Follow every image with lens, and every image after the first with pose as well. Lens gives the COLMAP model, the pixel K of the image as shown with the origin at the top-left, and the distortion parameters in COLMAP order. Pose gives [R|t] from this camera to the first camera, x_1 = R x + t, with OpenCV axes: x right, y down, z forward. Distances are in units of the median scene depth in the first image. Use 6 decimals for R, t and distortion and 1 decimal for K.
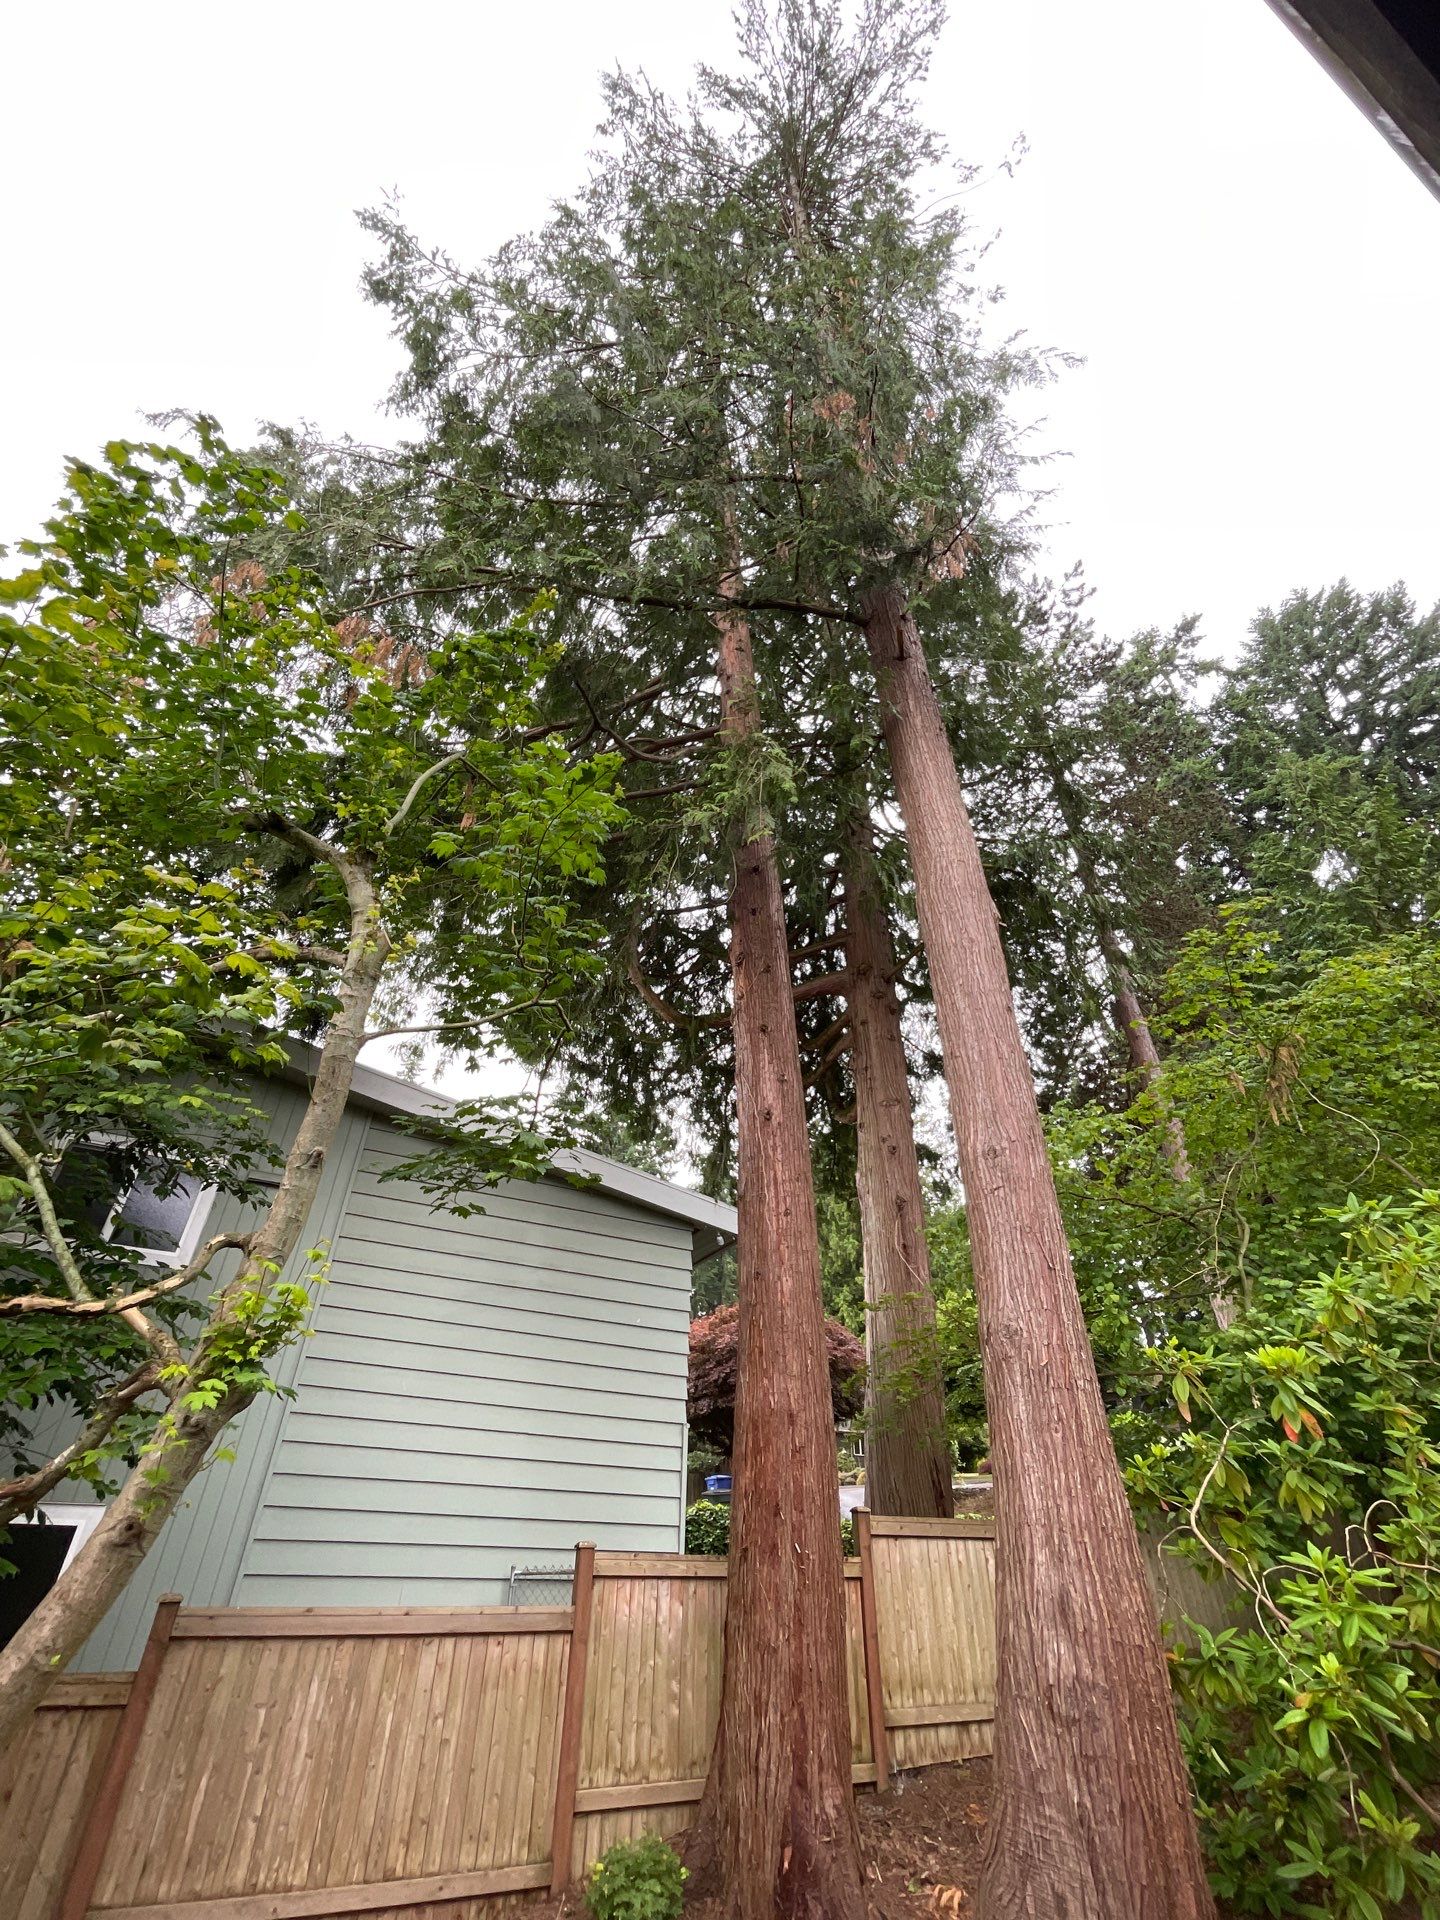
lens RADIAL K [[838.0, 0, 721.5], [0, 838.0, 924.9], [0, 0, 1]] dist [-0.001430, -0.000076]
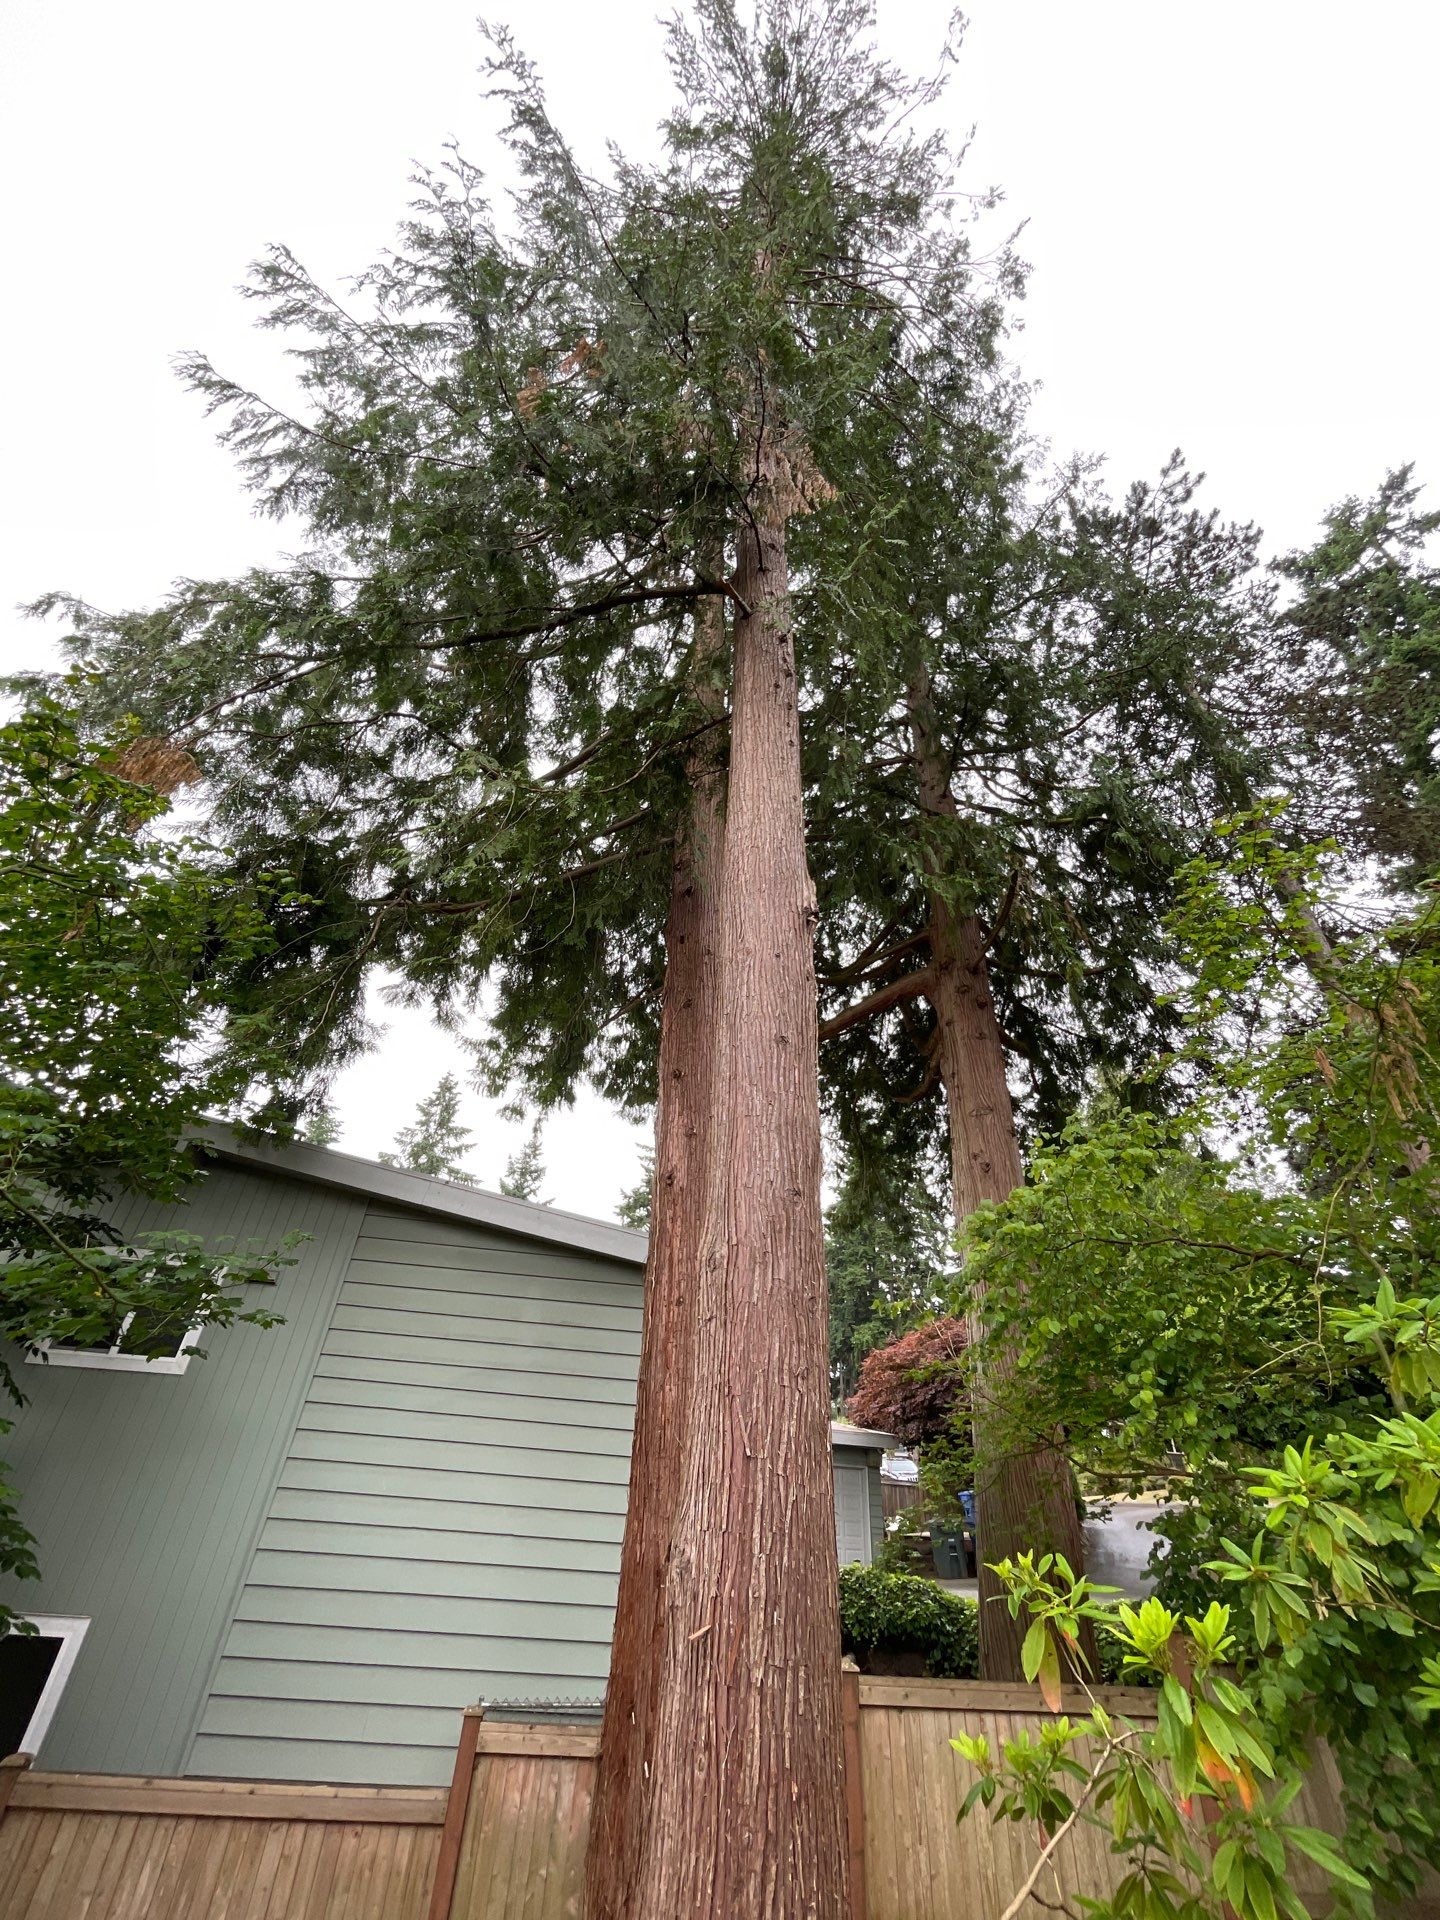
lens RADIAL K [[755.2, 0, 764.2], [0, 755.2, 922.4], [0, 0, 1]] dist [0.007466, -0.002766]
pose [[0.938580, -0.181281, -0.293605, 0.443385], [0.176251, 0.983373, -0.043734, 0.020041], [0.296652, -0.010701, 0.954926, 0.304384]]
